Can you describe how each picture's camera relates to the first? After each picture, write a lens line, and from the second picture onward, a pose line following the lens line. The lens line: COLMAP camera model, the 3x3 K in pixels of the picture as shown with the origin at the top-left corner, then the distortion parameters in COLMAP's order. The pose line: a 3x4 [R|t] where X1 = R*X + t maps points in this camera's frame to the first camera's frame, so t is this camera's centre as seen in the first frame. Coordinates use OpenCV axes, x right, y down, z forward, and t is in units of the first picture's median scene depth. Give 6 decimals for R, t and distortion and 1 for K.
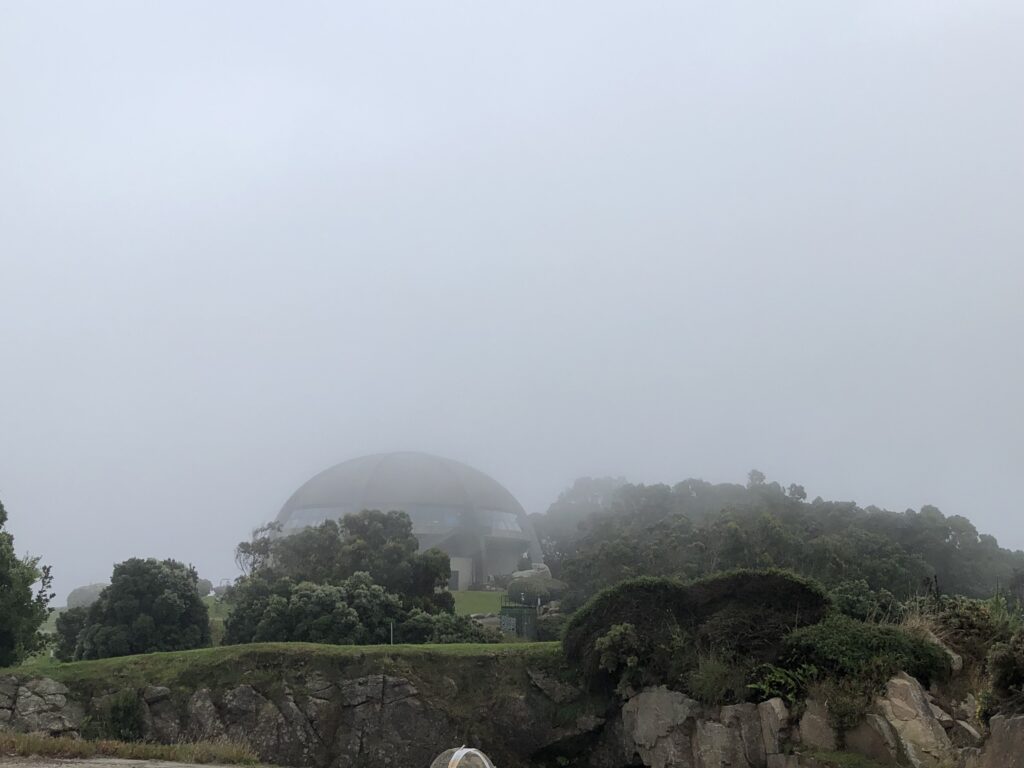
lens RADIAL K [[1390.2, 0, 512.0], [0, 1390.2, 384.0], [0, 0, 1]] dist [0.164878, -0.528808]
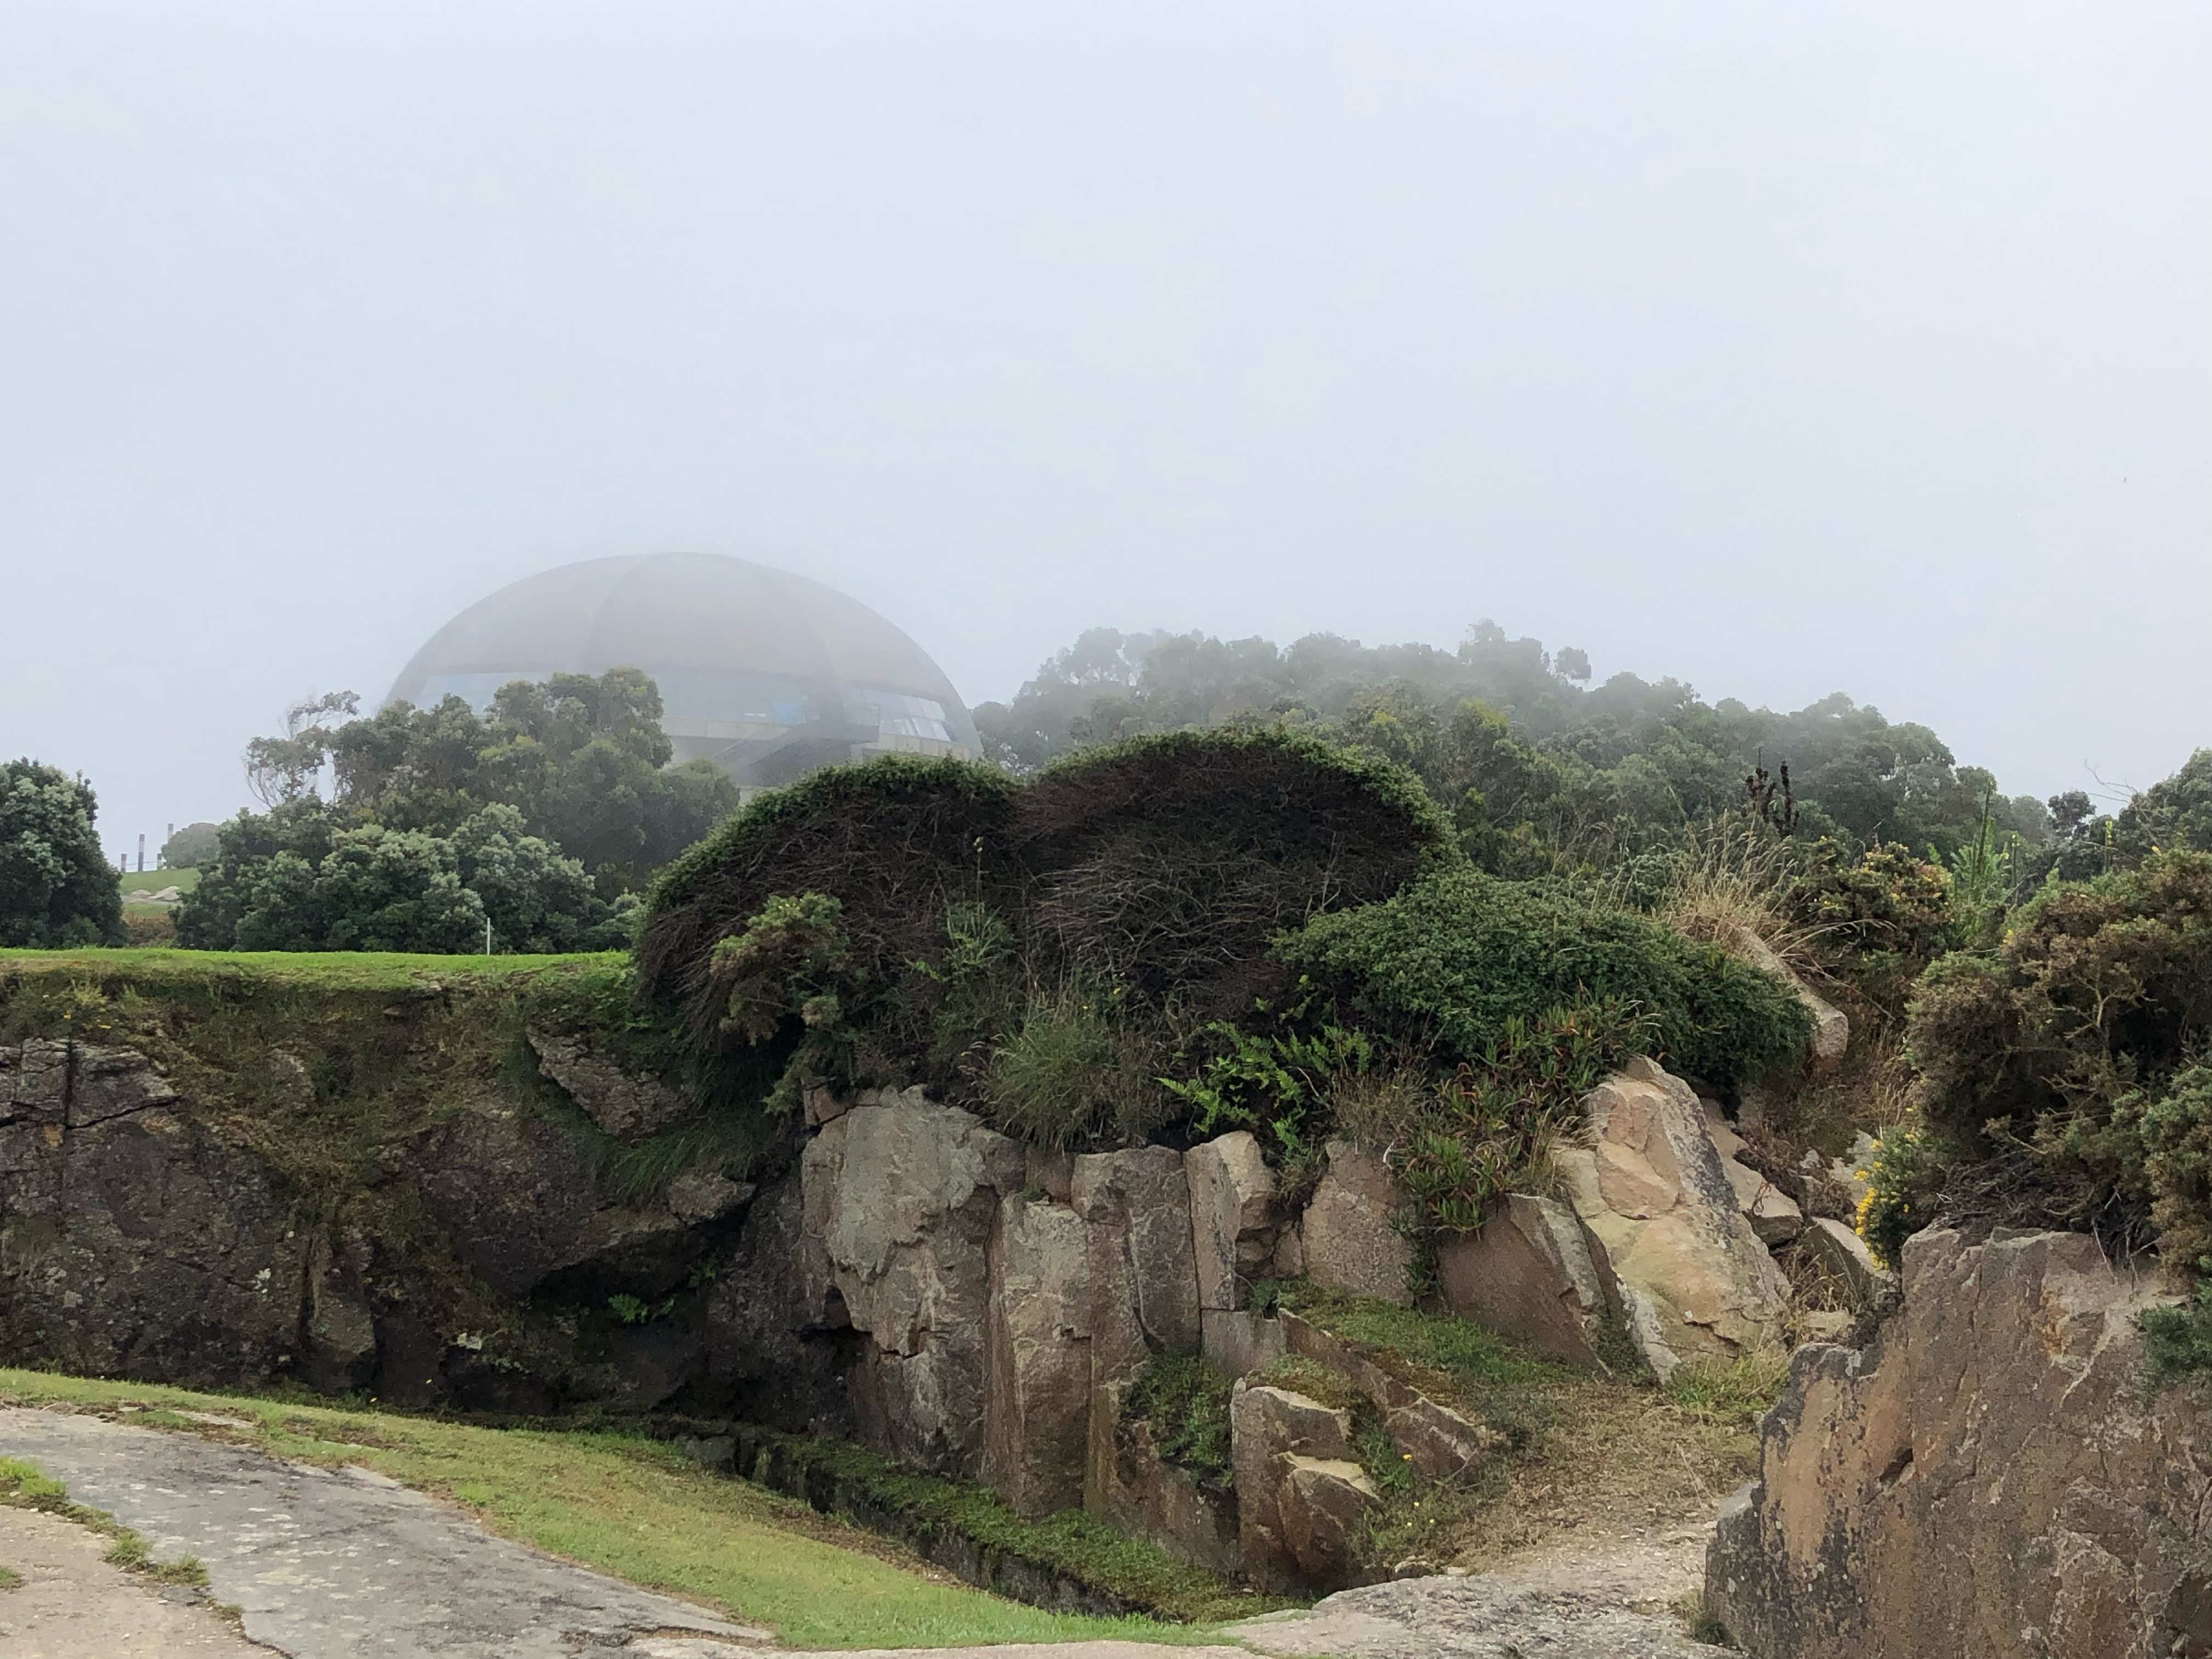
lens RADIAL K [[3002.4, 0, 1098.9], [0, 3002.4, 778.1], [0, 0, 1]] dist [0.276964, -1.178398]
pose [[0.998740, 0.026063, 0.042874, 0.118185], [-0.030746, 0.993179, 0.112470, 0.067599], [-0.039650, -0.113646, 0.992730, 0.328215]]
